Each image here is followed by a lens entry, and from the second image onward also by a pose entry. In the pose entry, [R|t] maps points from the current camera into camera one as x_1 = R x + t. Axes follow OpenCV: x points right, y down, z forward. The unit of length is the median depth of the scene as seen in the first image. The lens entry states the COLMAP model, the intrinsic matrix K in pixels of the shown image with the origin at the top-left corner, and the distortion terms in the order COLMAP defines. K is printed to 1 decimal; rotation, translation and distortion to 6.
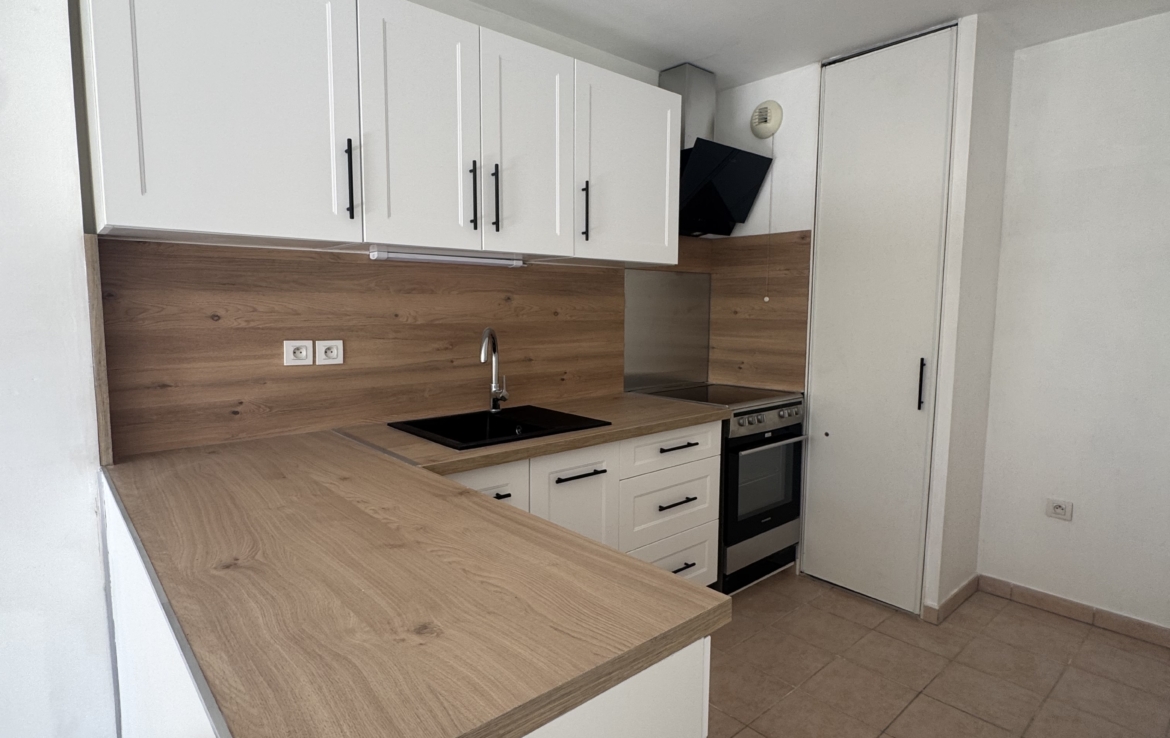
lens RADIAL K [[618.6, 0, 590.6], [0, 618.6, 367.8], [0, 0, 1]] dist [0.023816, 0.000302]
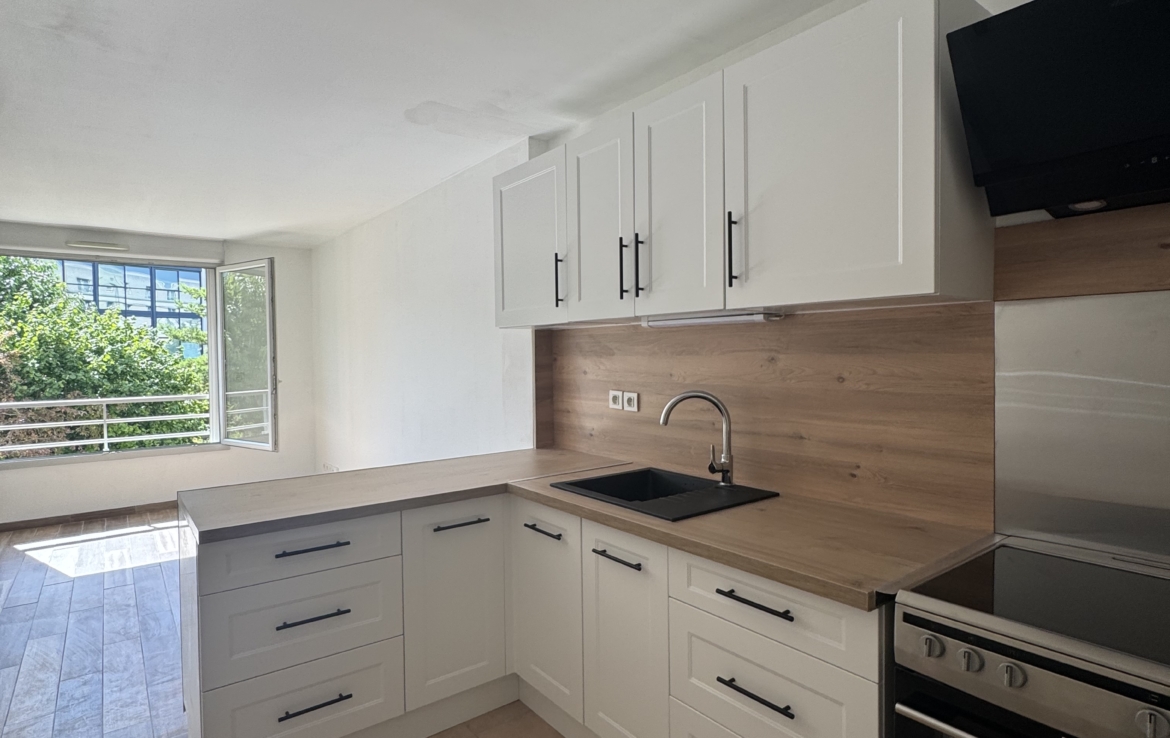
lens RADIAL K [[618.6, 0, 590.6], [0, 618.6, 367.8], [0, 0, 1]] dist [0.023816, 0.000302]
pose [[-0.053366, 0.005089, -0.998562, 0.746183], [-0.110230, 0.993846, 0.010956, -0.085491], [0.992472, 0.110656, -0.052477, 0.833281]]
